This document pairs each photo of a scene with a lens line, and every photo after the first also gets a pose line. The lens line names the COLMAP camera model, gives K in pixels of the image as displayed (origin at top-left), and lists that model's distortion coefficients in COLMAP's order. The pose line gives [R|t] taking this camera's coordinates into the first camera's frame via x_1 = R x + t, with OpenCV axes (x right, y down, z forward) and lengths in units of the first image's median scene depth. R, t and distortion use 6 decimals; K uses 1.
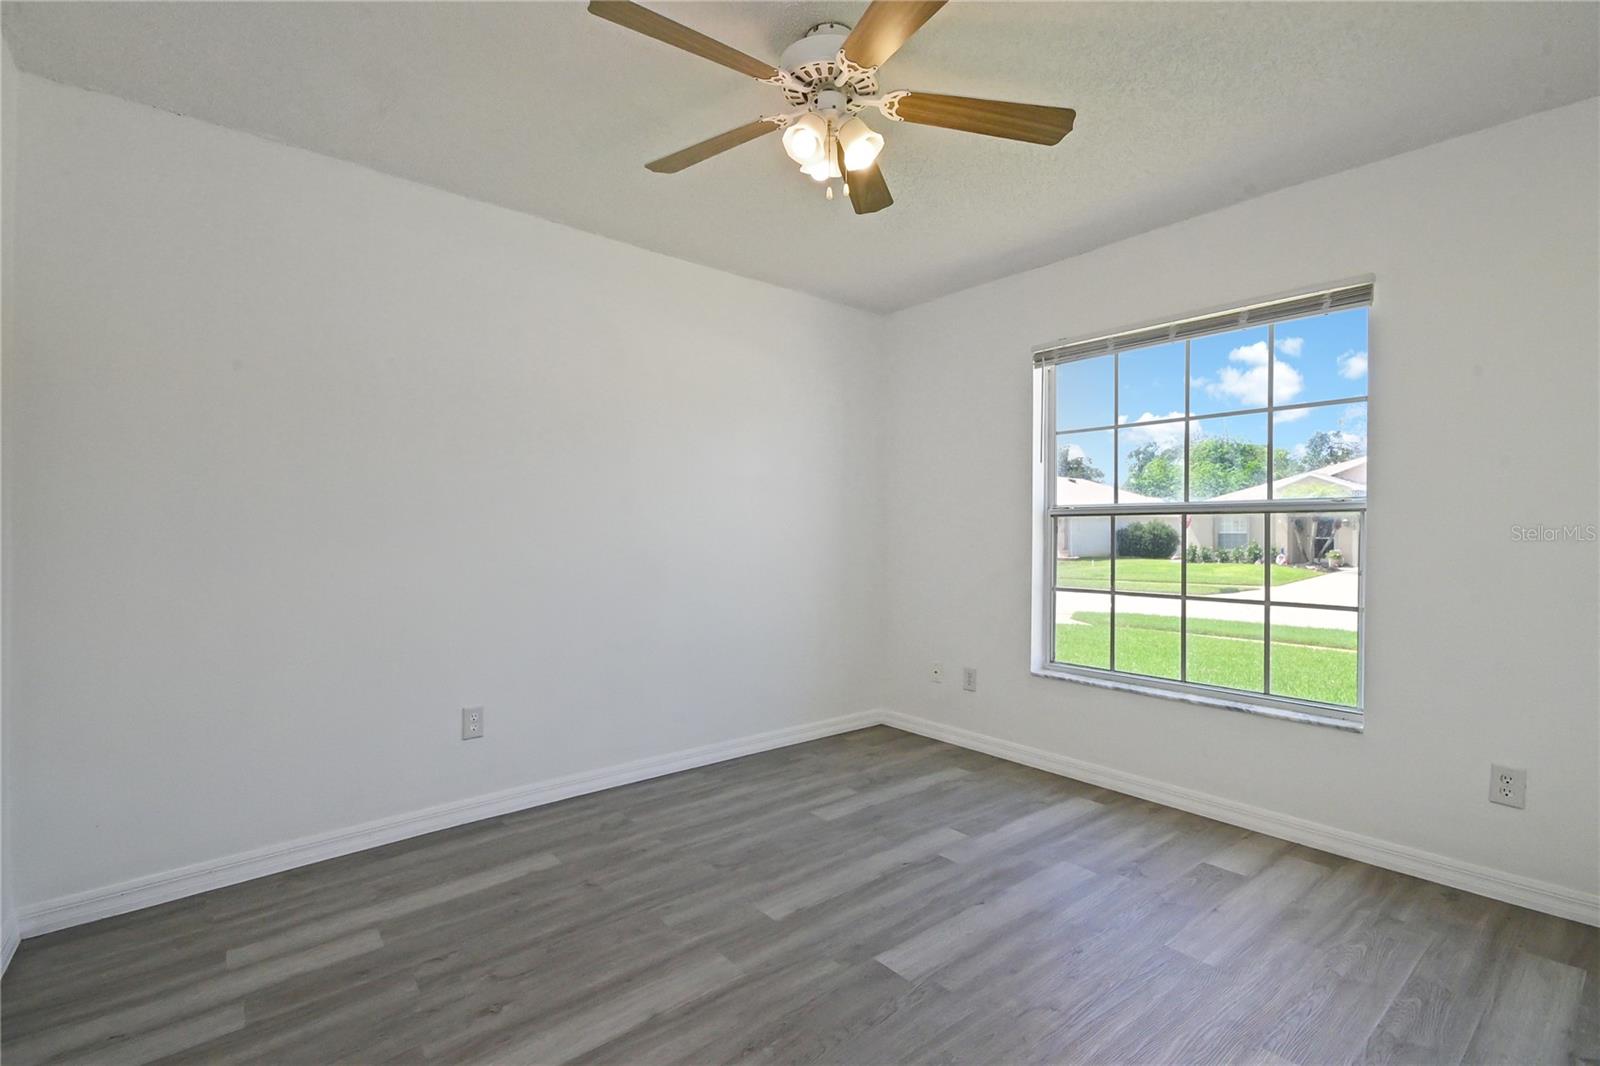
lens RADIAL K [[707.8, 0, 810.3], [0, 707.8, 526.5], [0, 0, 1]] dist [0.001794, -0.007611]
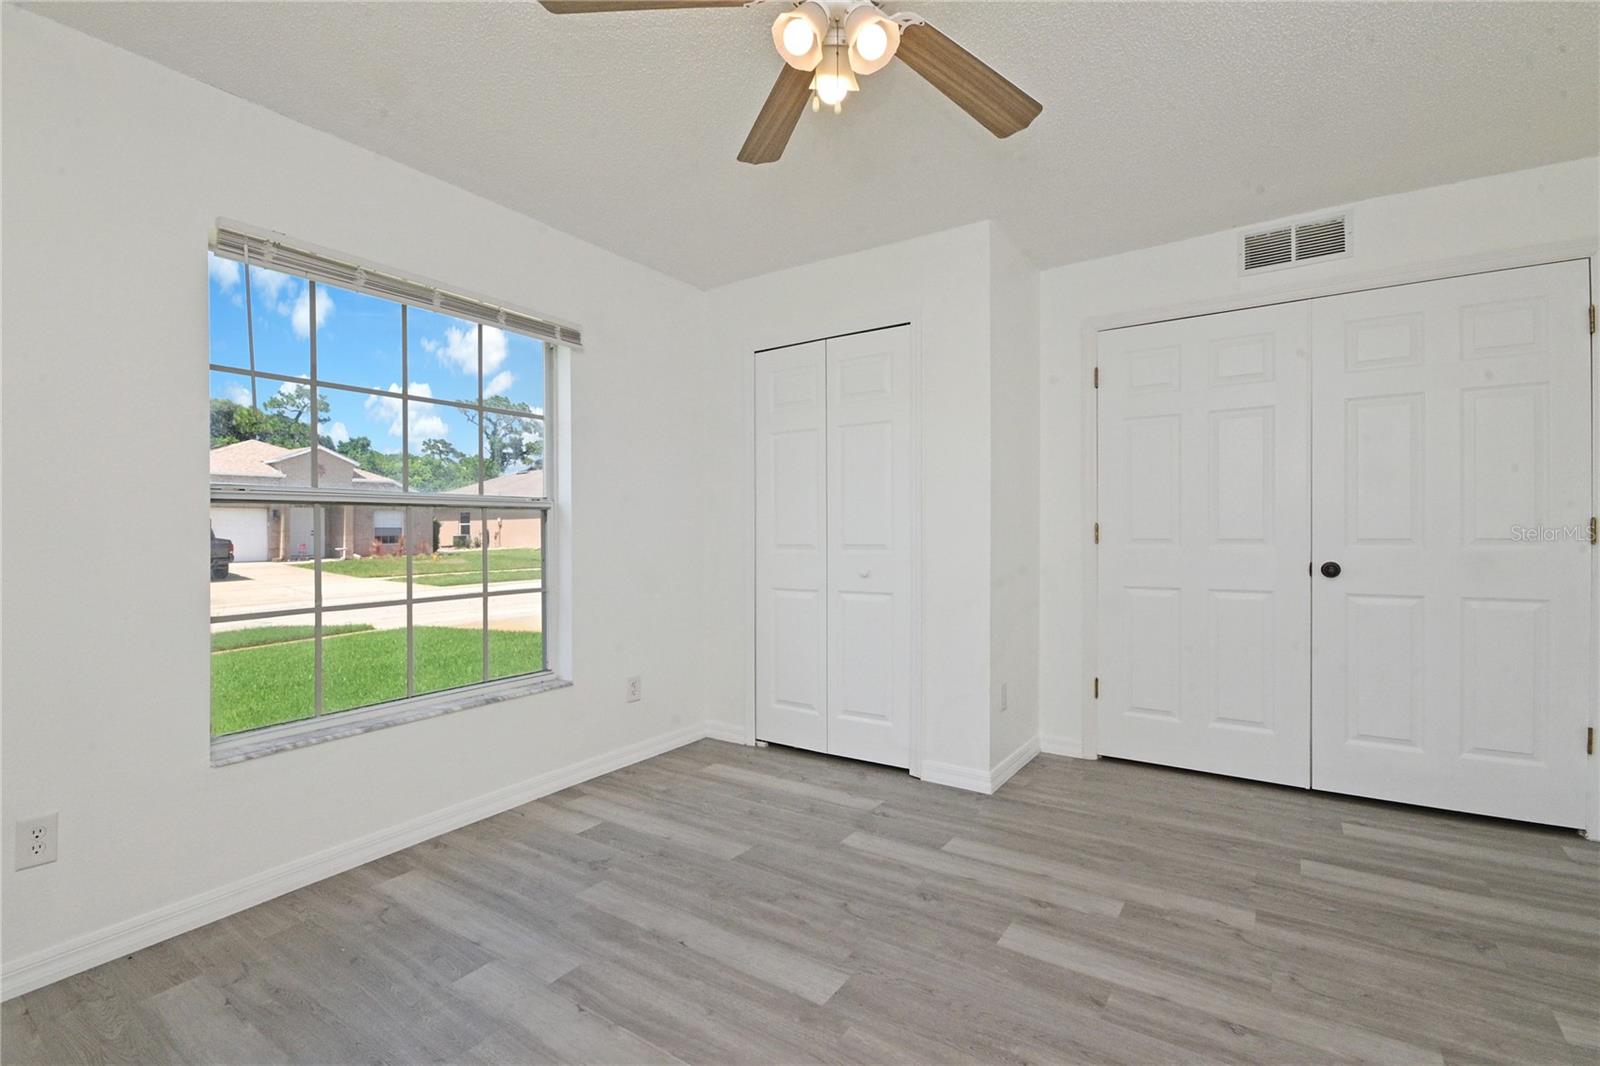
lens RADIAL K [[707.8, 0, 811.9], [0, 707.8, 534.7], [0, 0, 1]] dist [0.001794, -0.007611]
pose [[-0.280804, -0.007509, 0.959736, -0.544623], [0.007434, 0.999922, 0.009998, 0.013732], [-0.959736, 0.009942, -0.280726, 0.917005]]
